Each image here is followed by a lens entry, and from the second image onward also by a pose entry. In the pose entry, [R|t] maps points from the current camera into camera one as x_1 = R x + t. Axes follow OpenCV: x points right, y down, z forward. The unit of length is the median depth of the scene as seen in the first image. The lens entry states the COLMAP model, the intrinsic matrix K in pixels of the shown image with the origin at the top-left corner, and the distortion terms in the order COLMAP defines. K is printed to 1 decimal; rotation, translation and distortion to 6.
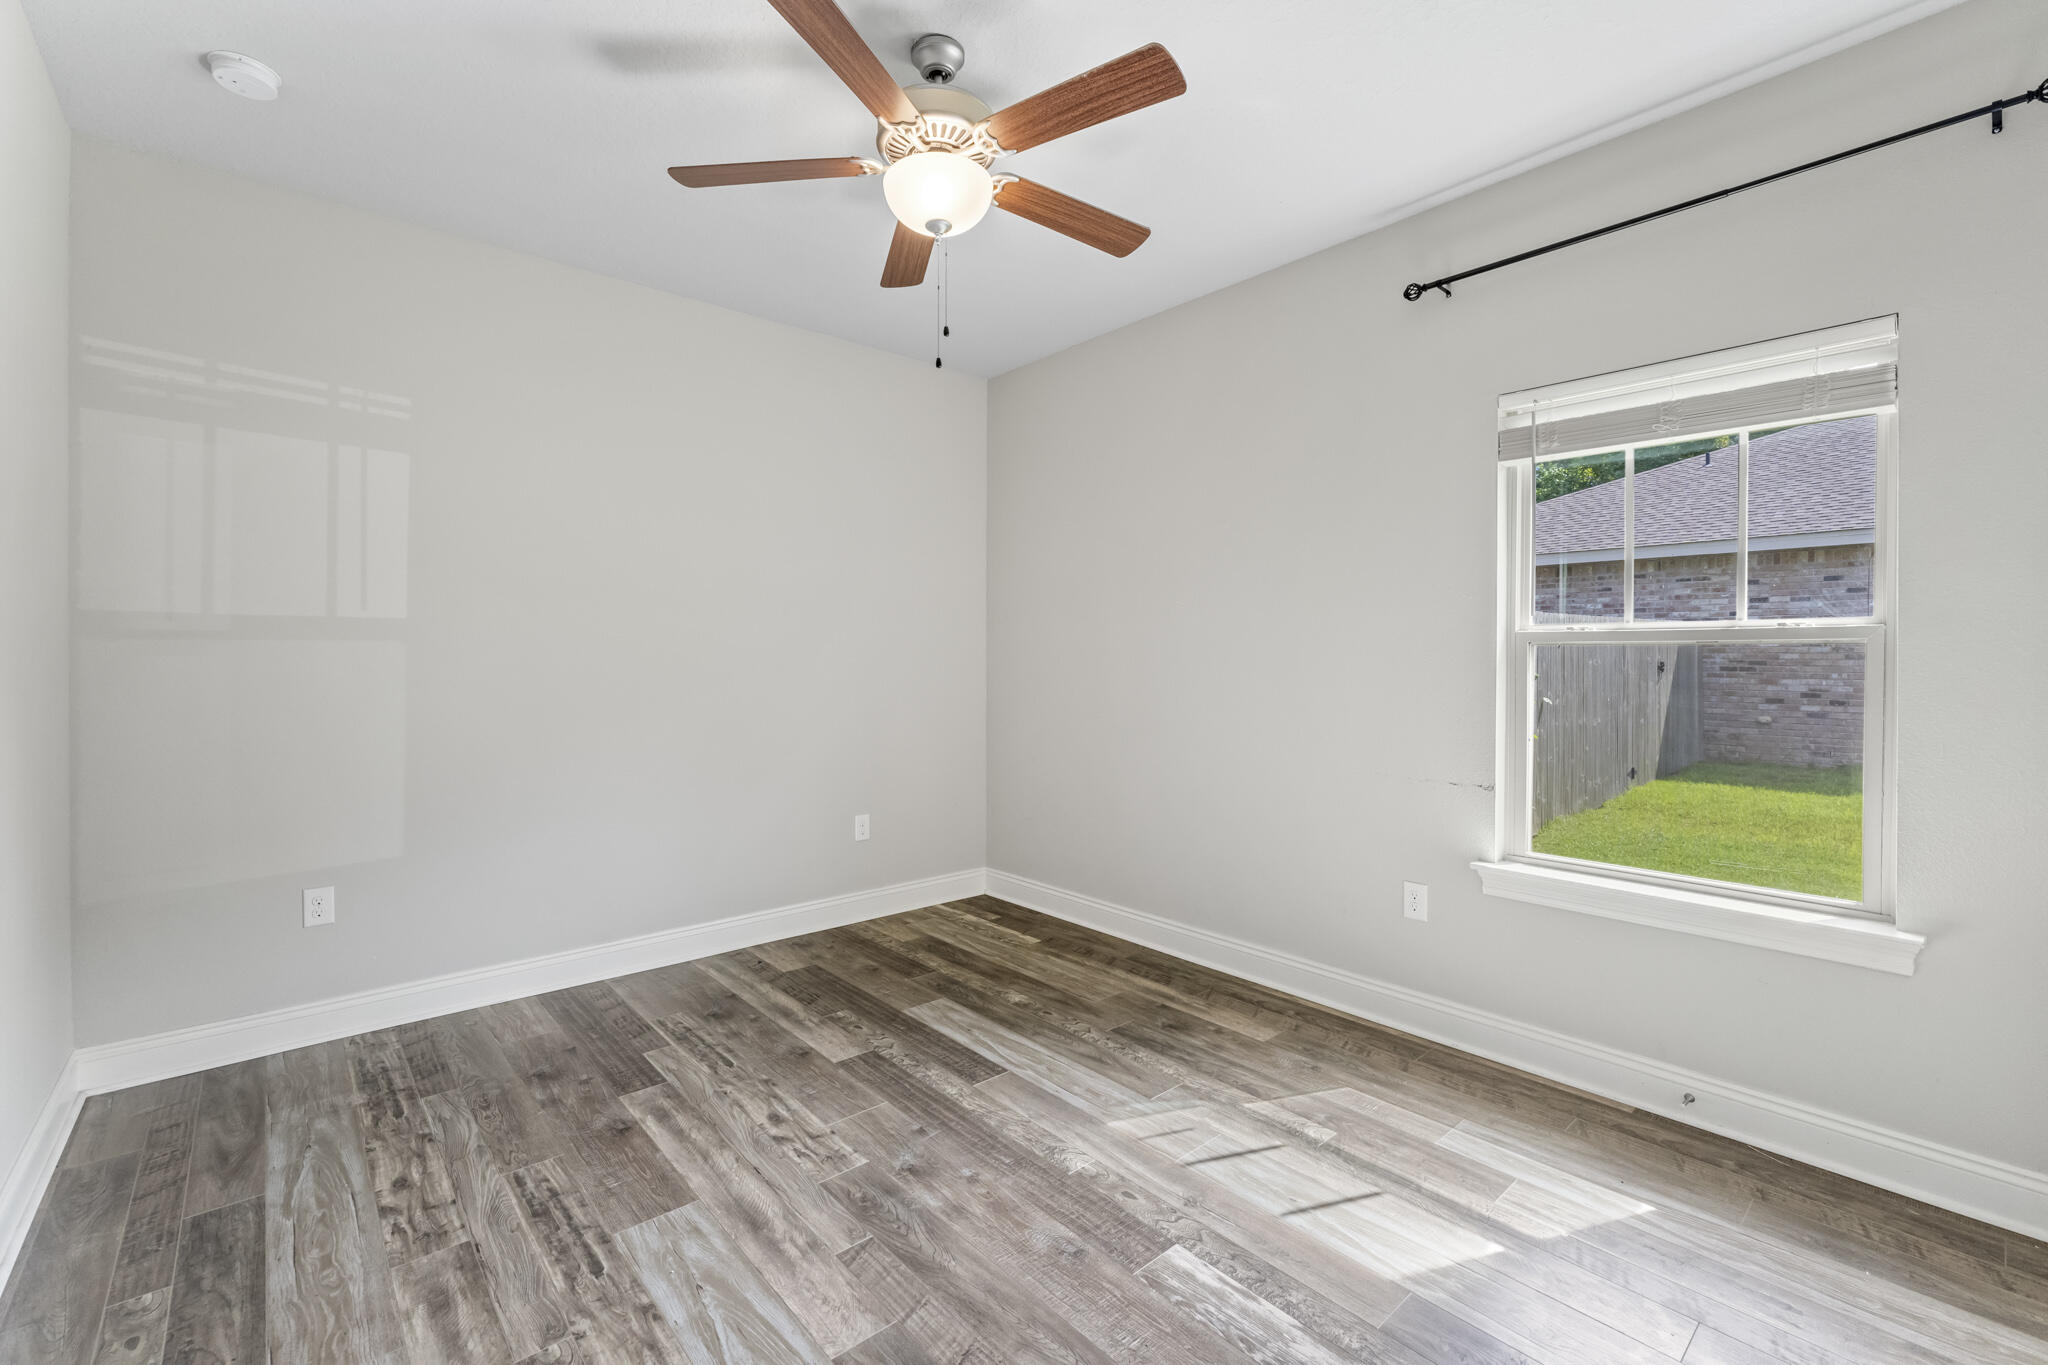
lens RADIAL K [[888.7, 0, 1024.0], [0, 888.7, 682.5], [0, 0, 1]] dist [0.000257, 0.000049]
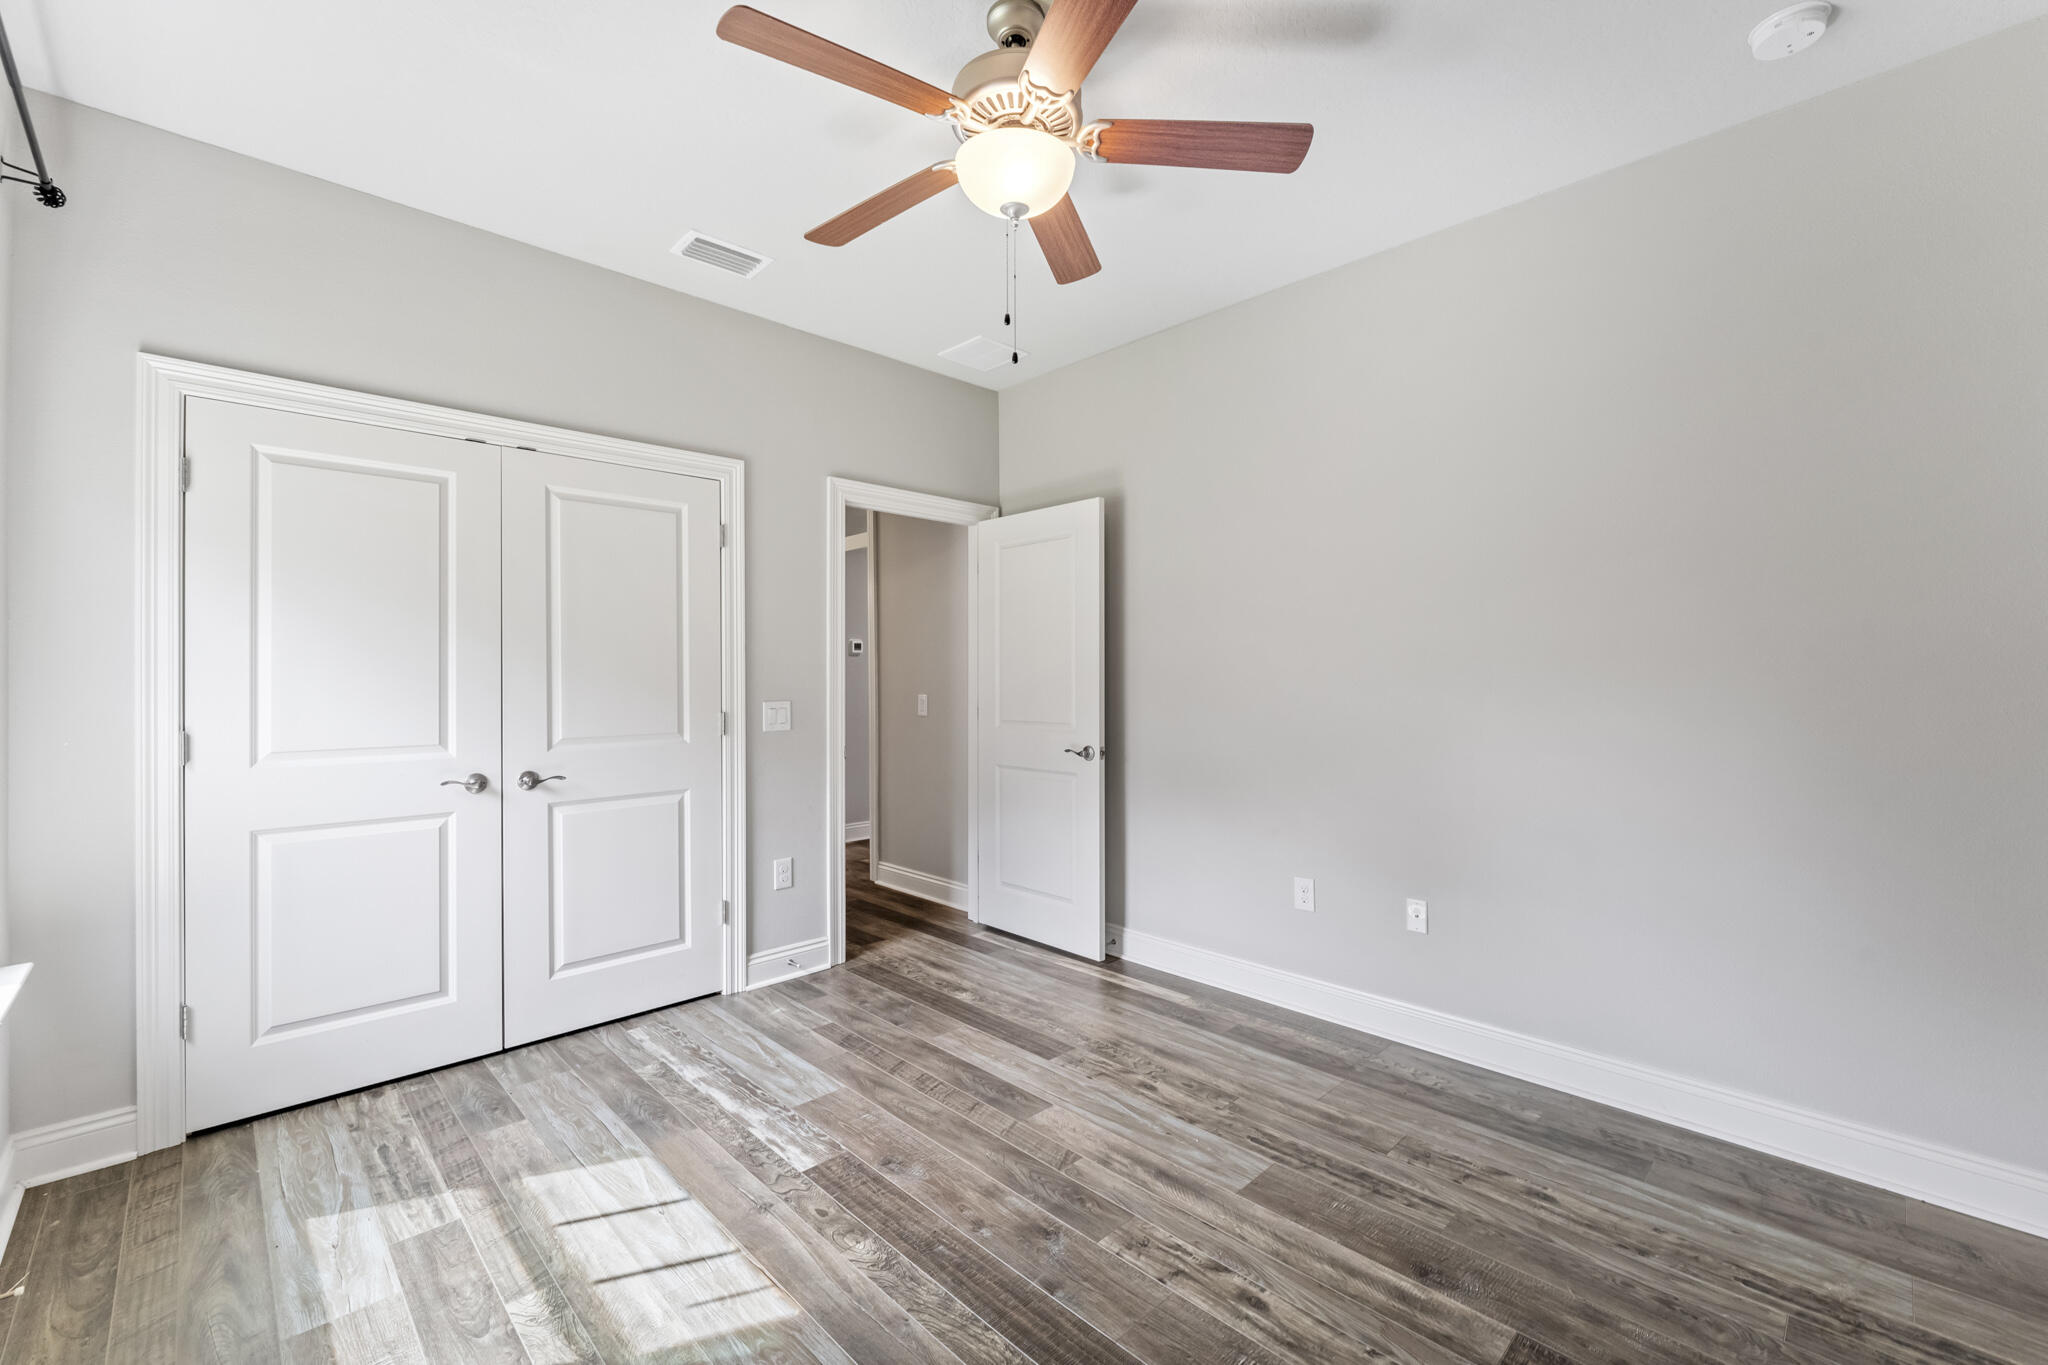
lens RADIAL K [[860.7, 0, 1028.6], [0, 860.7, 680.7], [0, 0, 1]] dist [0.001280, 0.000375]
pose [[-0.998371, 0.002786, -0.056983, -0.061263], [0.001057, 0.999539, 0.030358, -0.055544], [0.057041, 0.030249, -0.997913, 1.938120]]
